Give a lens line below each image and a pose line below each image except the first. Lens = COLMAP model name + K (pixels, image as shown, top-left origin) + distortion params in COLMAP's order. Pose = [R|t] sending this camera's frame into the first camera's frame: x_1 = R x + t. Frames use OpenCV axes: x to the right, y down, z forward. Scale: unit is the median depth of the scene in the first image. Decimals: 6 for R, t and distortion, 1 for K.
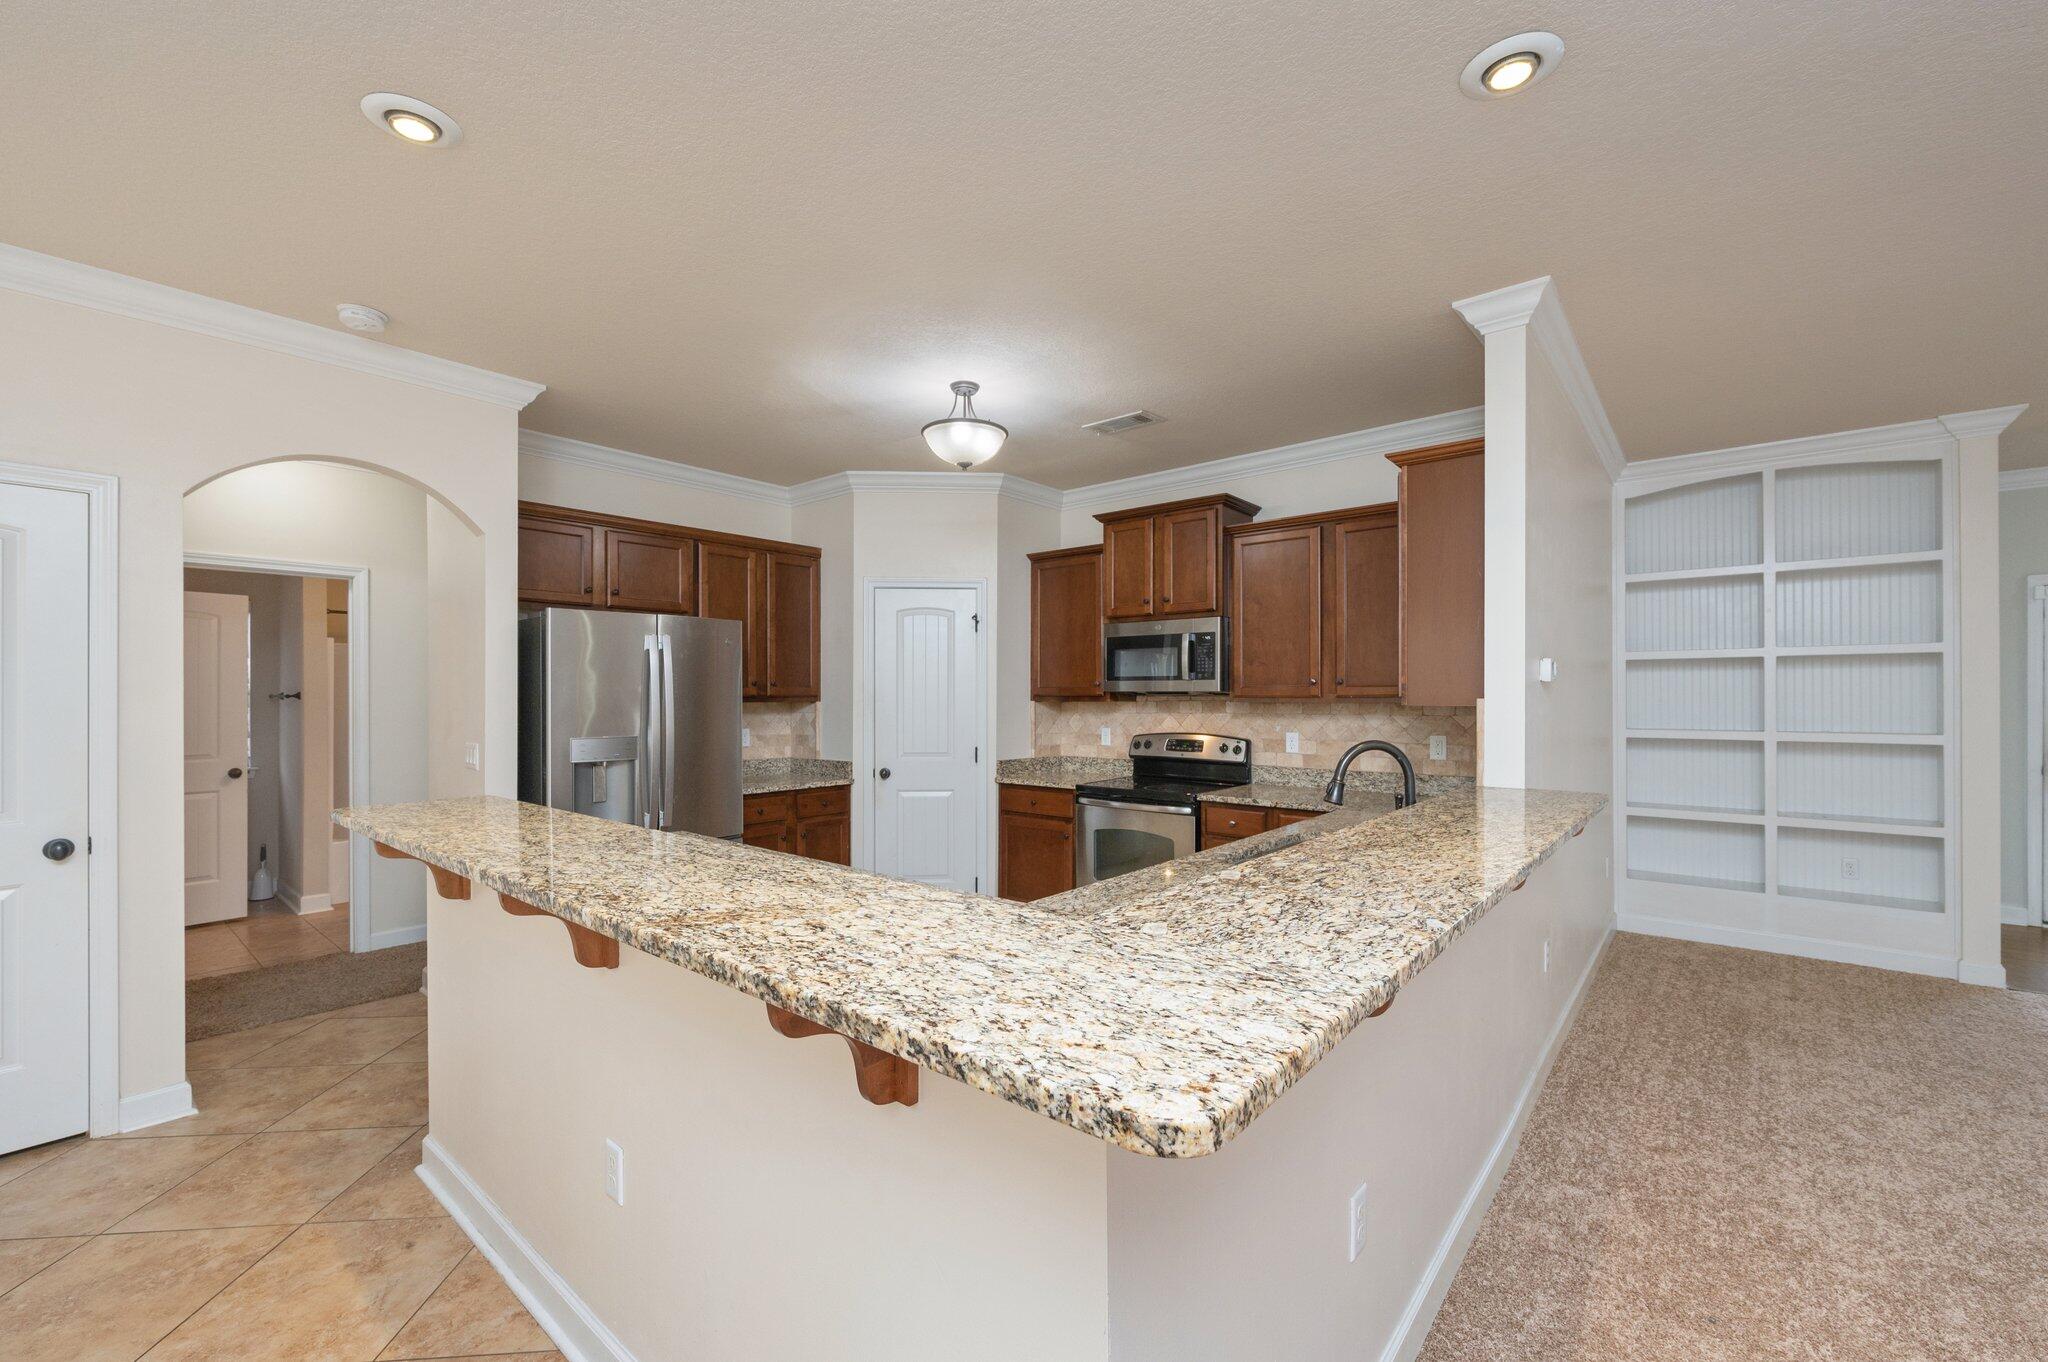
lens RADIAL K [[835.7, 0, 1028.9], [0, 835.7, 690.4], [0, 0, 1]] dist [-0.004448, 0.000635]
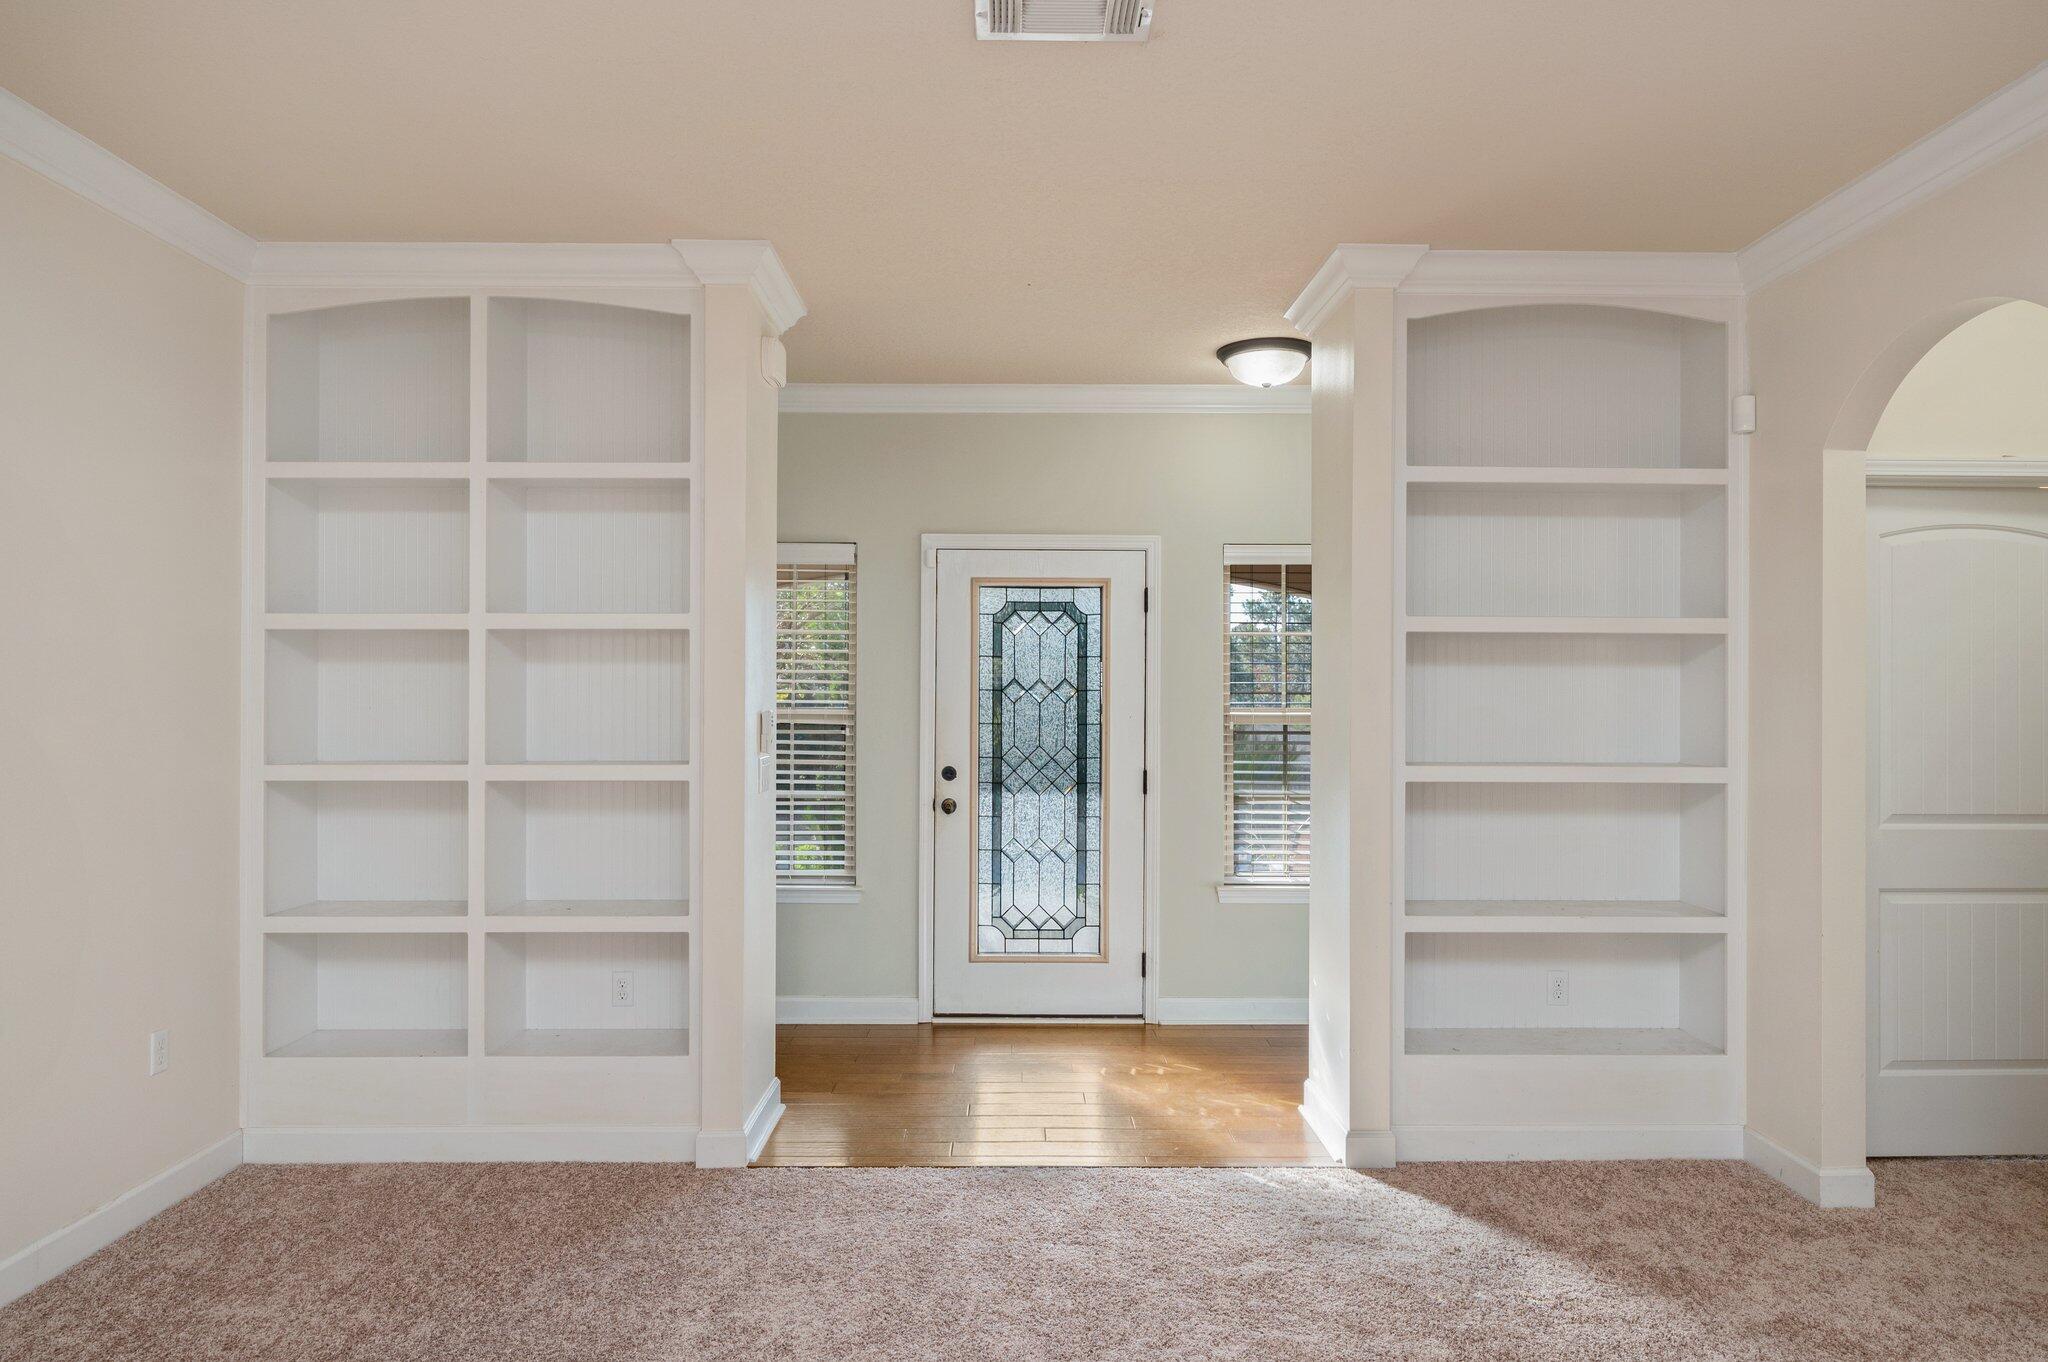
lens RADIAL K [[1297.4, 0, 1025.5], [0, 1297.4, 686.2], [0, 0, 1]] dist [-0.003736, 0.002931]
pose [[0.761548, 0.008554, 0.648052, 0.605983], [-0.005603, 0.999962, -0.006614, 0.000490], [-0.648084, 0.001406, 0.761567, 0.101340]]
